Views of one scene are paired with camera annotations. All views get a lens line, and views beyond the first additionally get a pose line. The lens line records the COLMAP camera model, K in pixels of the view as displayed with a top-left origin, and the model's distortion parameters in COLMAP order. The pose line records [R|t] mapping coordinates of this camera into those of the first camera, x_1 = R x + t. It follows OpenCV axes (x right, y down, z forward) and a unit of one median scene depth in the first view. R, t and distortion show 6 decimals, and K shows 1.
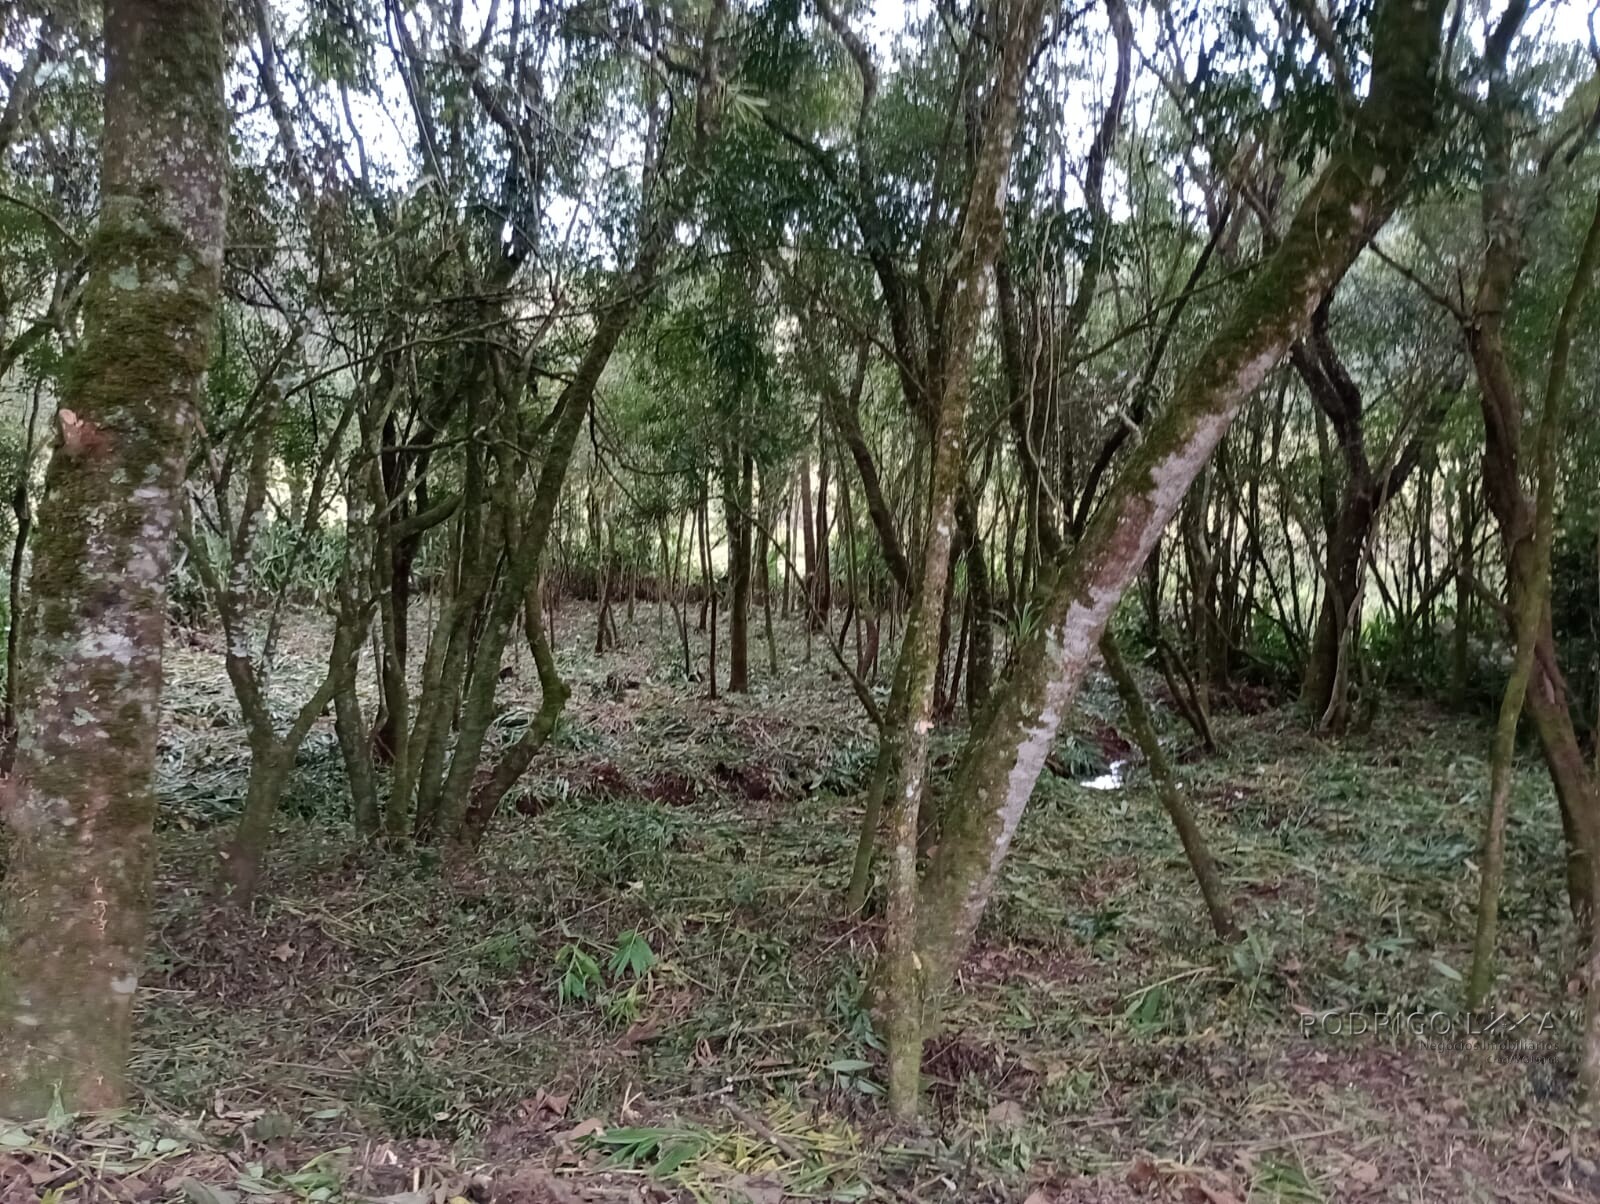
lens RADIAL K [[1331.8, 0, 799.2], [0, 1331.8, 601.6], [0, 0, 1]] dist [0.066895, -0.070208]
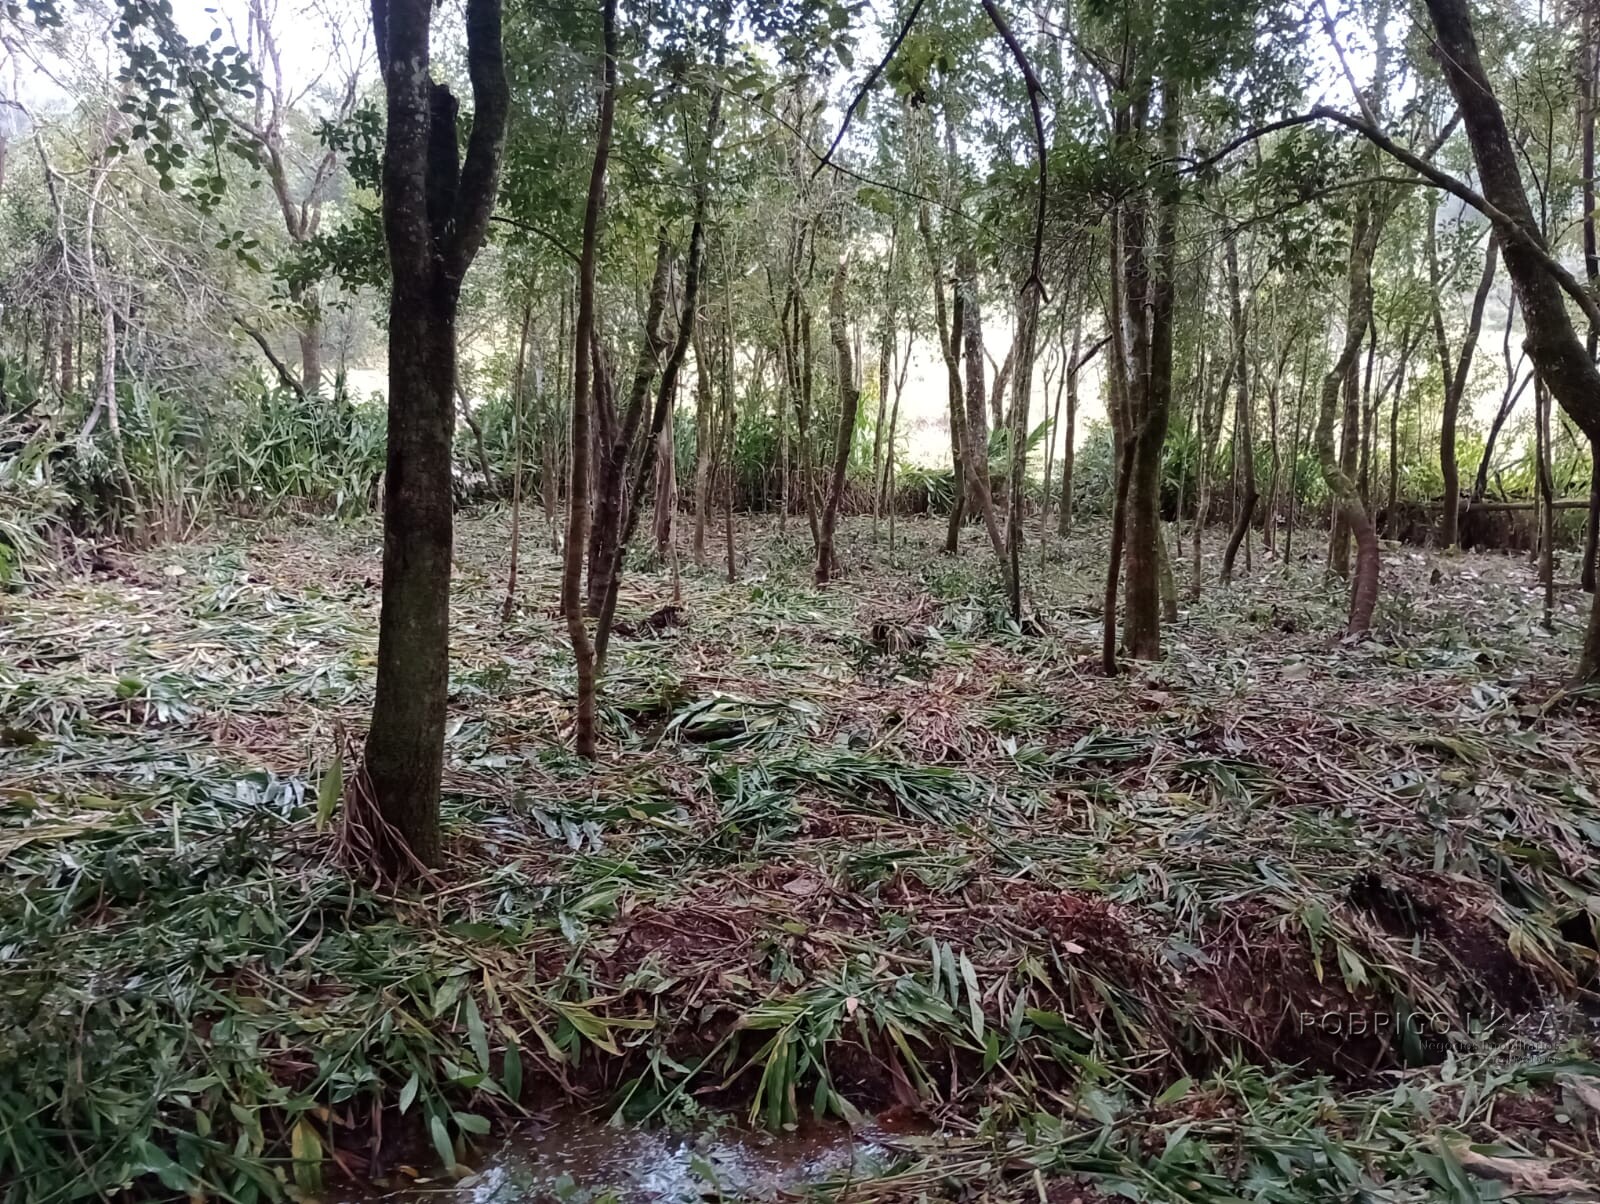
lens RADIAL K [[1331.8, 0, 801.1], [0, 1331.8, 604.0], [0, 0, 1]] dist [0.066895, -0.070208]
pose [[0.998484, -0.003923, -0.054895, -0.105064], [0.006071, 0.999220, 0.039017, 0.021536], [0.054699, -0.039291, 0.997730, 0.372693]]
